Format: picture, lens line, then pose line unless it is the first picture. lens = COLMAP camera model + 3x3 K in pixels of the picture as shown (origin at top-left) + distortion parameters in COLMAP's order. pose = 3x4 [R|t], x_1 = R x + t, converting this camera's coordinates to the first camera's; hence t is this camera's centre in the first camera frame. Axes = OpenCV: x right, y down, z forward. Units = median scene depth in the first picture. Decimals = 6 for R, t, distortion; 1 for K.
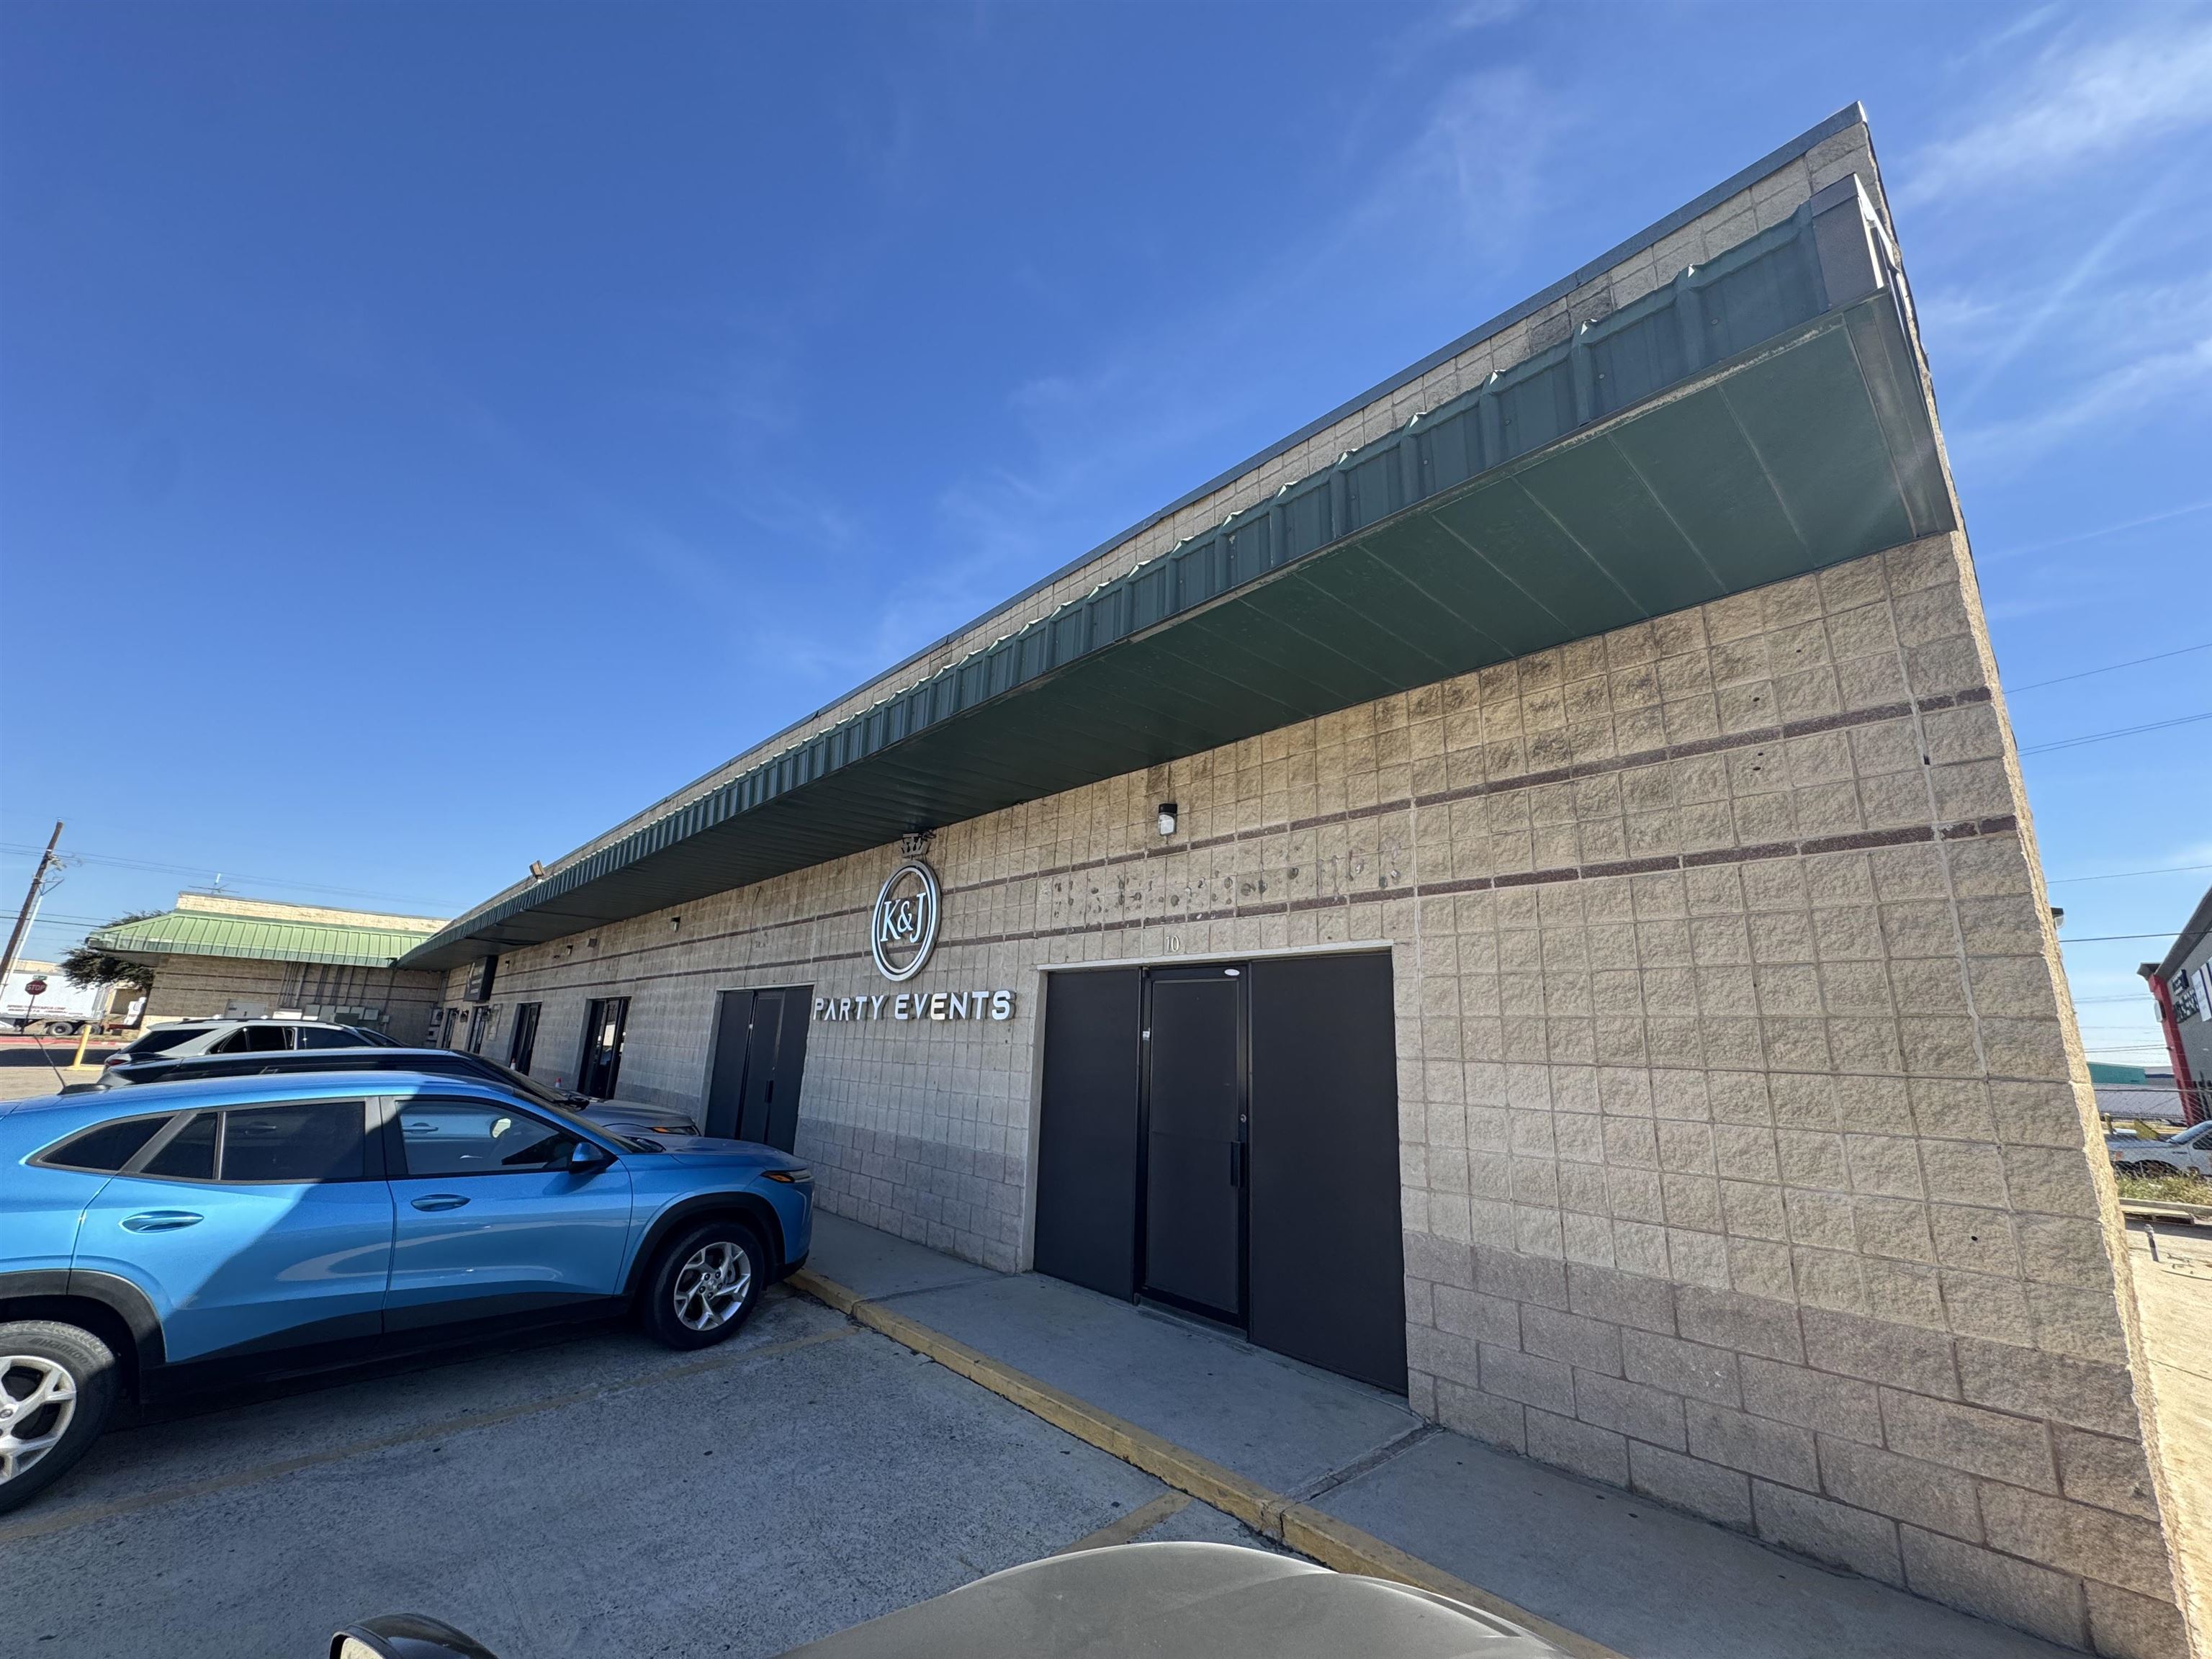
lens RADIAL K [[877.0, 0, 1107.7], [0, 877.0, 824.9], [0, 0, 1]] dist [-0.003487, 0.000563]
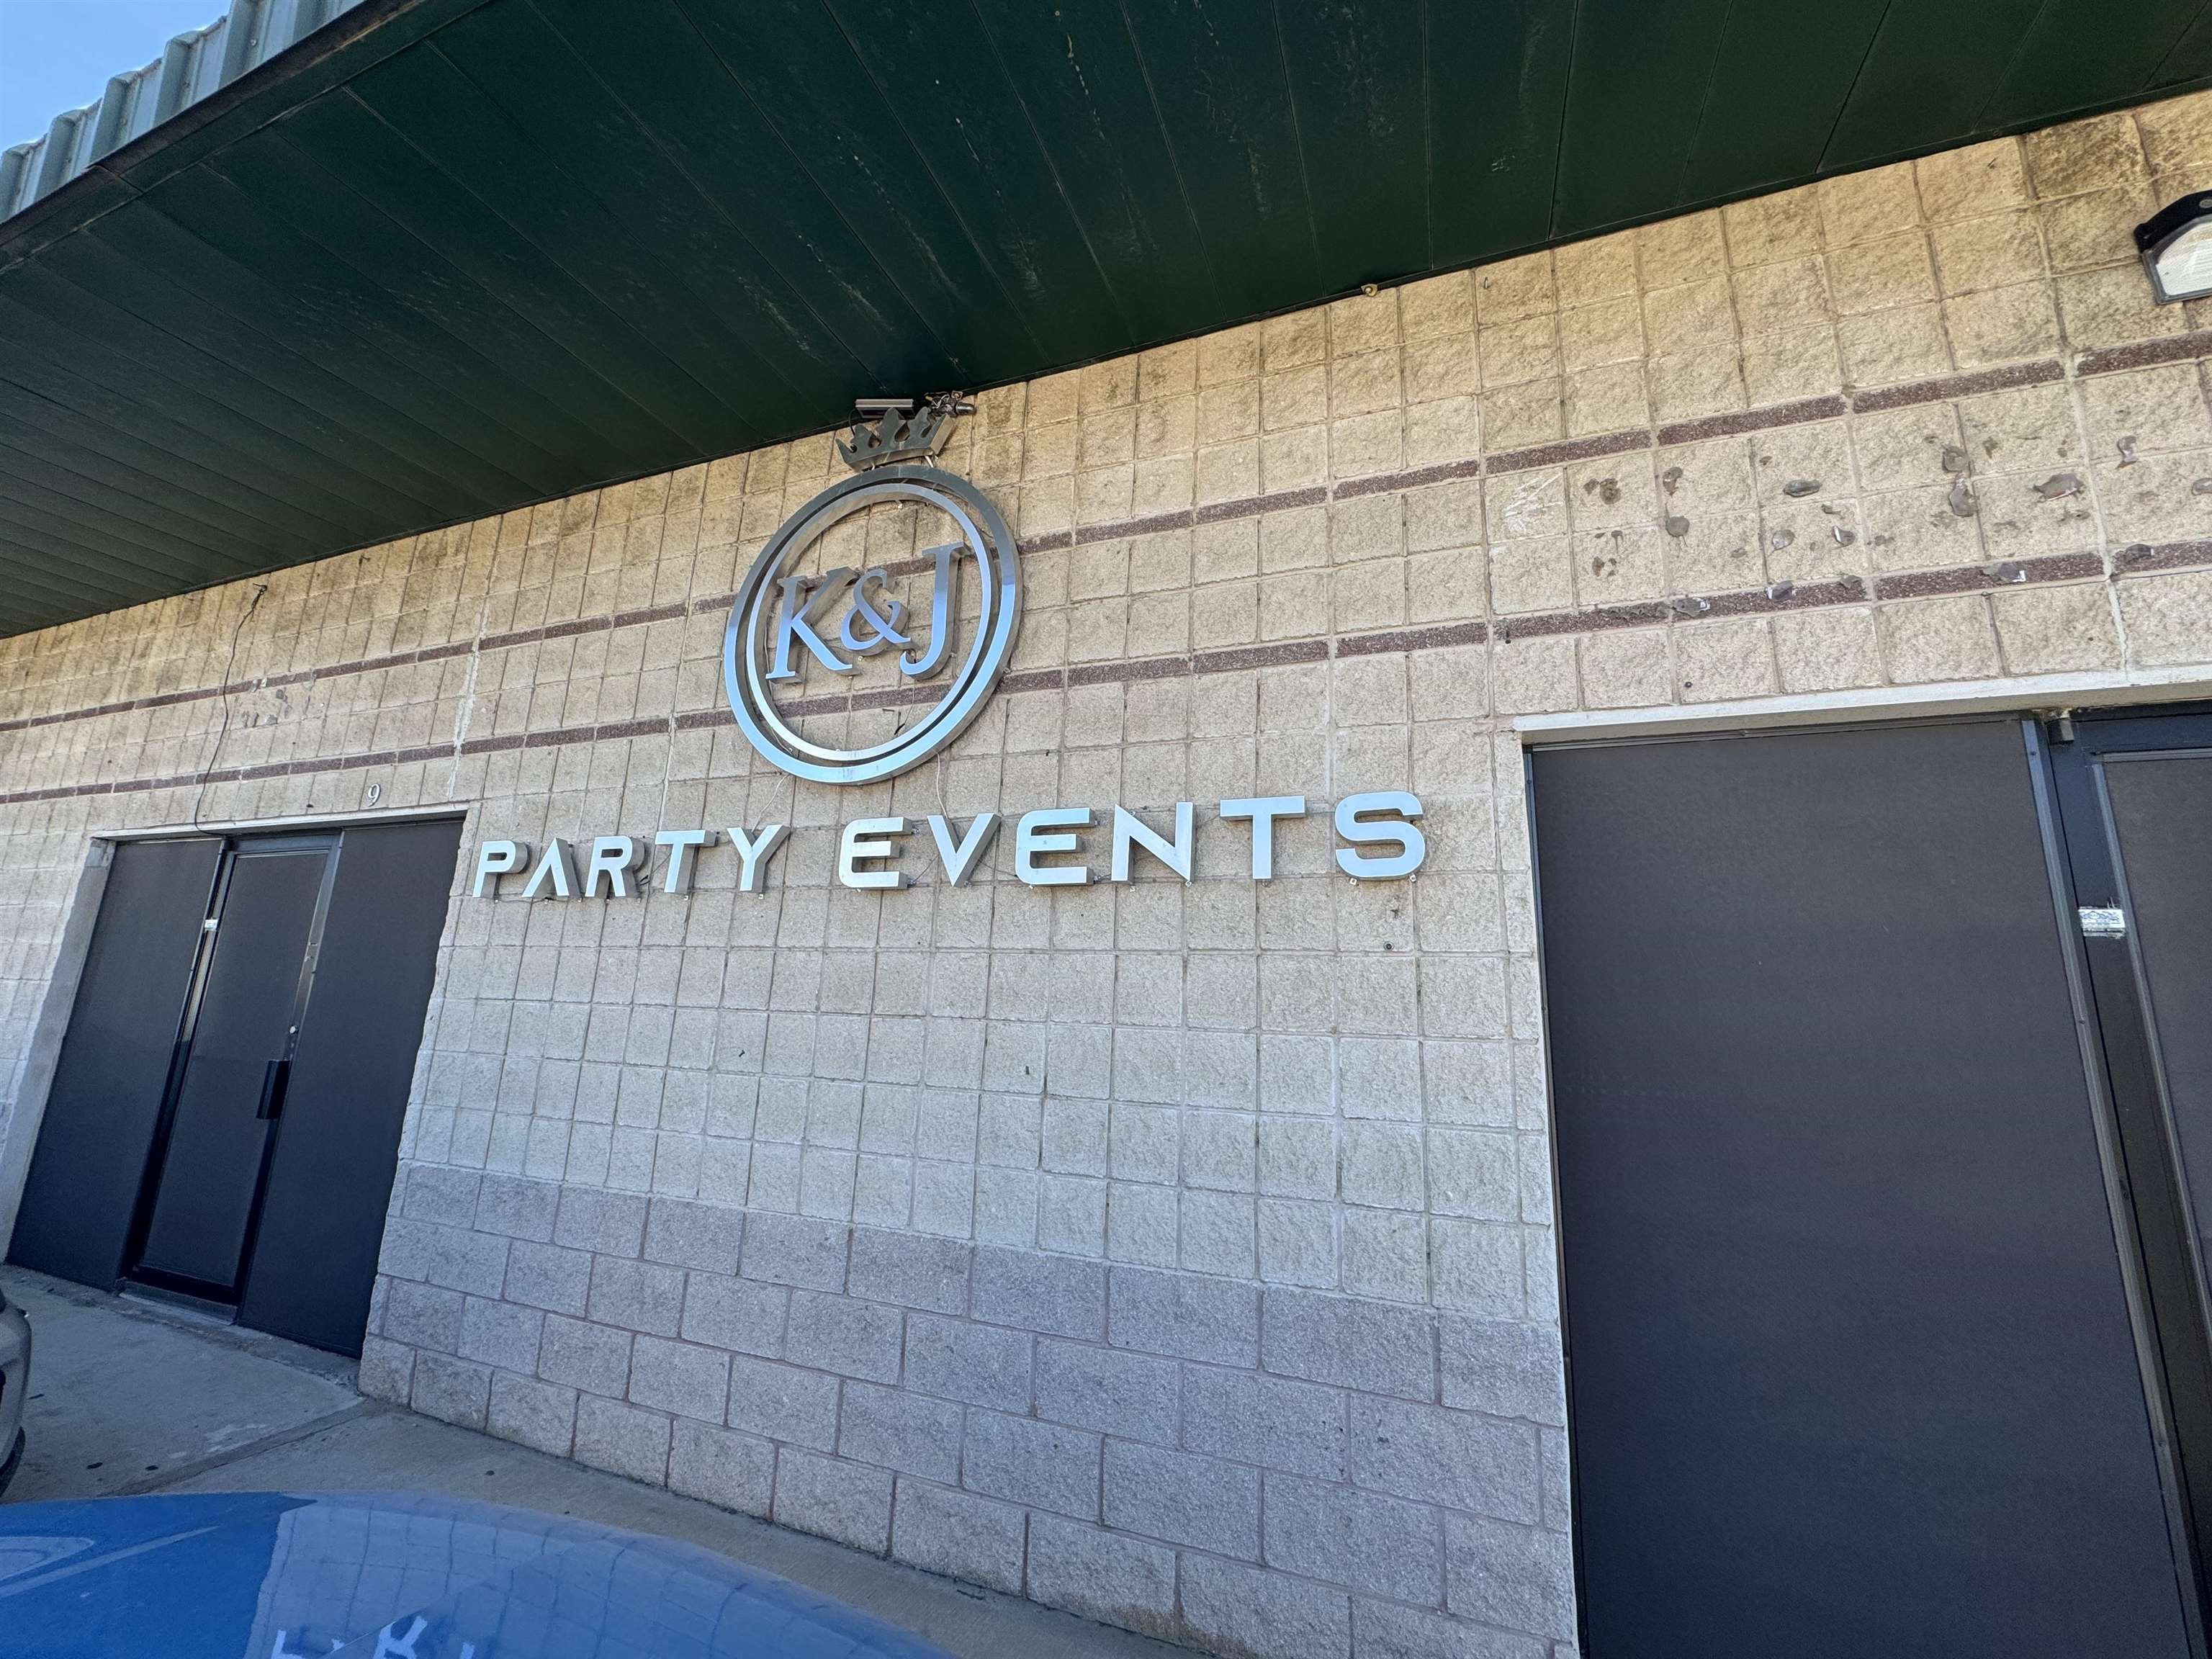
lens RADIAL K [[877.0, 0, 1110.7], [0, 877.0, 844.5], [0, 0, 1]] dist [-0.003487, 0.000563]
pose [[0.895379, 0.090346, 0.436043, -0.321456], [-0.118325, 0.992271, 0.037377, 0.193396], [-0.429297, -0.085061, 0.899149, 0.697556]]
